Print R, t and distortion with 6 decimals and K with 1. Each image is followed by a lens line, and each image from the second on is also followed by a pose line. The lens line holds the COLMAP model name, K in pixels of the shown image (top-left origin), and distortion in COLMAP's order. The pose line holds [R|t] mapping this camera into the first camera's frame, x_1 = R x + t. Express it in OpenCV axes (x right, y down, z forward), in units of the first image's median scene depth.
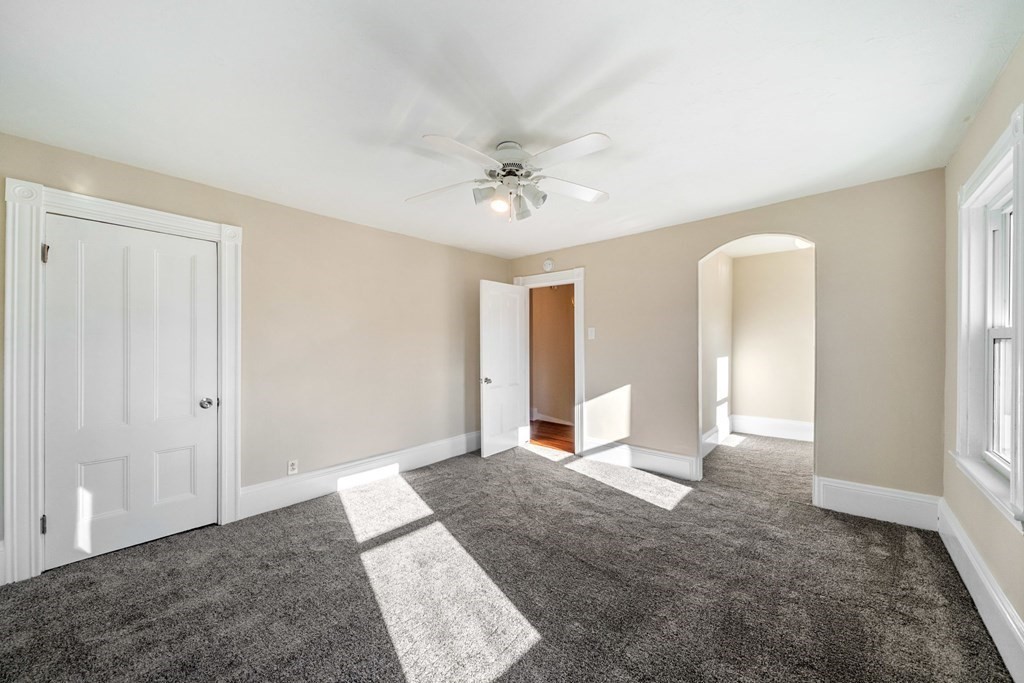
lens RADIAL K [[389.9, 0, 532.9], [0, 389.9, 340.3], [0, 0, 1]] dist [-0.001092, -0.000134]
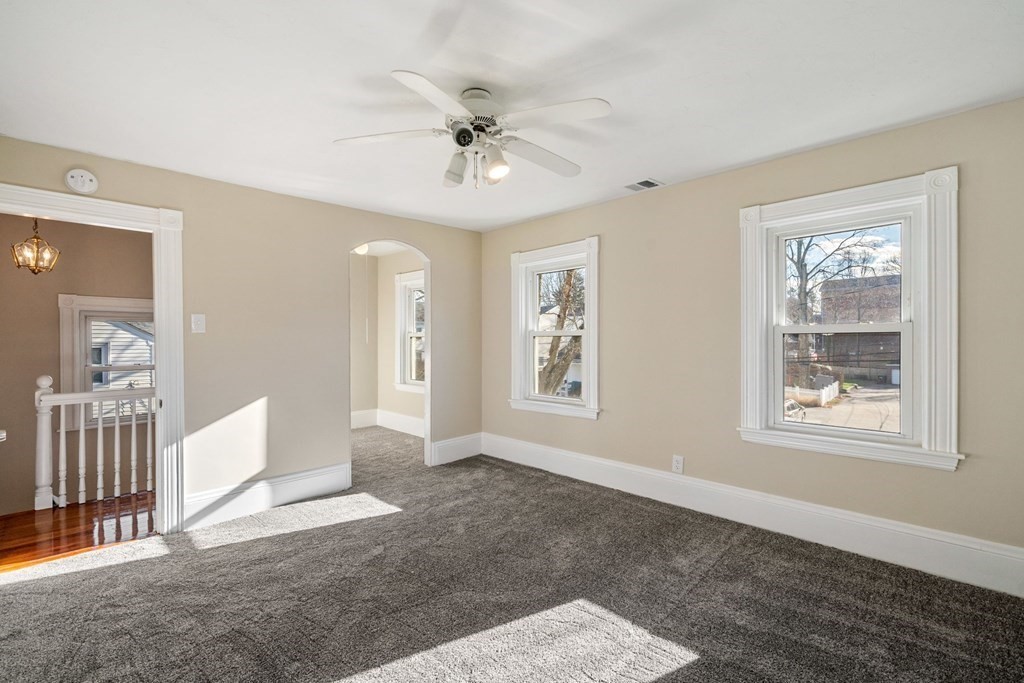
lens RADIAL K [[455.0, 0, 512.0], [0, 455.0, 341.5], [0, 0, 1]] dist [0.000149, 0.000108]
pose [[0.077313, -0.005057, 0.996994, -0.625633], [0.000883, 0.999987, 0.005003, 0.008651], [-0.997006, 0.000494, 0.077317, 0.532561]]
